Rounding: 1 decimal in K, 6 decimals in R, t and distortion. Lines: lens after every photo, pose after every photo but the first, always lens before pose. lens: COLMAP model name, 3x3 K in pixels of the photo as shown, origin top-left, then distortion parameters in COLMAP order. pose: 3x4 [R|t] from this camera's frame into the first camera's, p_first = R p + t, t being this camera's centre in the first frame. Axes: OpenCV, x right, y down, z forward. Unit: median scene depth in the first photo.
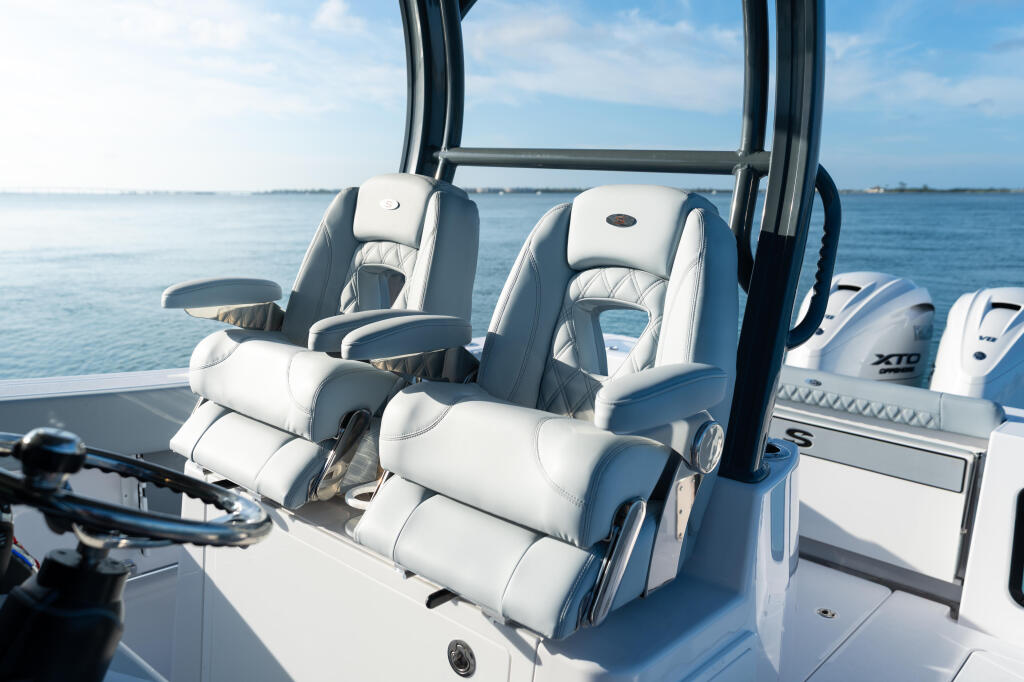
lens RADIAL K [[838.8, 0, 515.5], [0, 838.8, 341.6], [0, 0, 1]] dist [-0.000080, 0.018102]
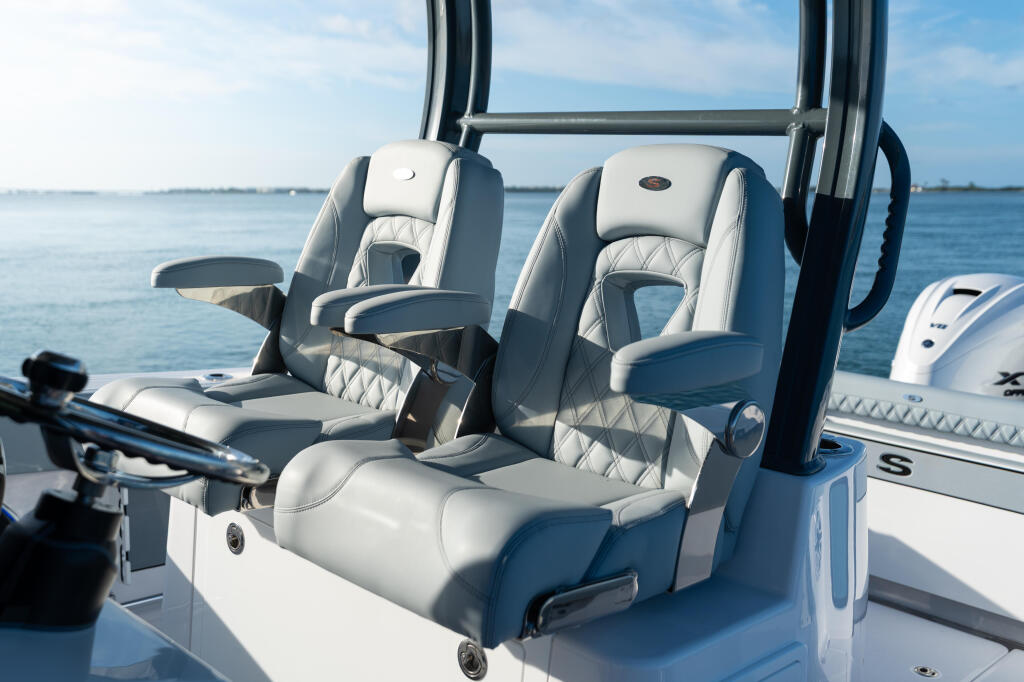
lens RADIAL K [[1028.1, 0, 515.7], [0, 1028.1, 337.2], [0, 0, 1]] dist [0.014563, 0.000000]
pose [[0.998645, 0.006267, -0.051665, 0.030931], [-0.007856, 0.999501, -0.030611, 0.050568], [0.051448, 0.030975, 0.998195, -0.096136]]
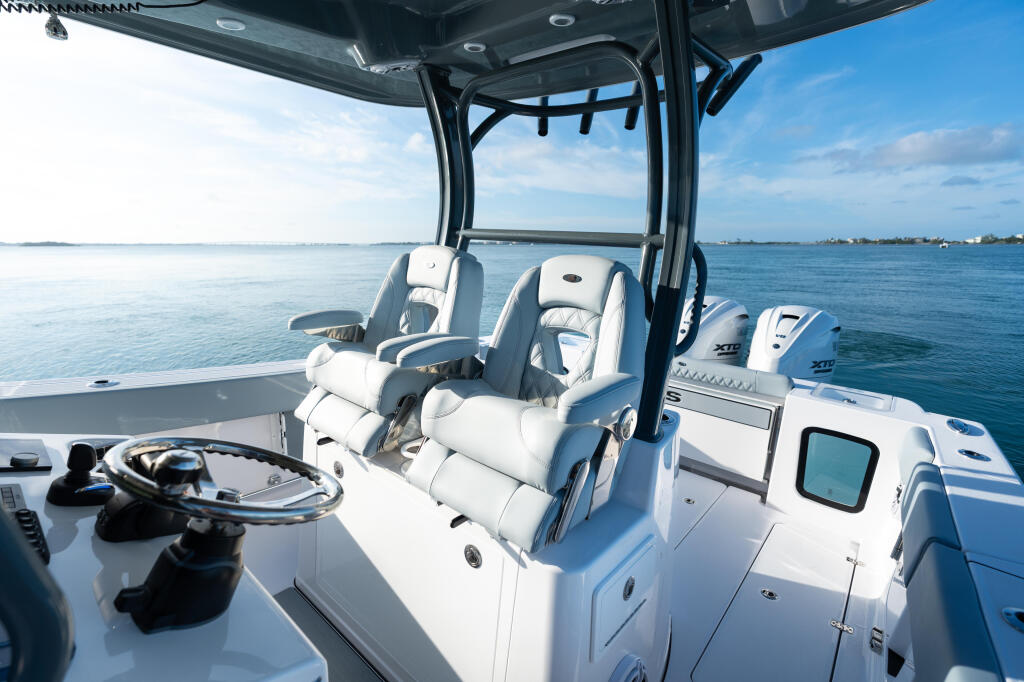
lens RADIAL K [[478.5, 0, 512.7], [0, 478.5, 341.0], [0, 0, 1]] dist [-0.005392, 0.000888]
pose [[0.999907, -0.004115, 0.012992, 0.000522], [0.003871, 0.999817, 0.018725, -0.038665], [-0.013067, -0.018673, 0.999740, 0.079779]]
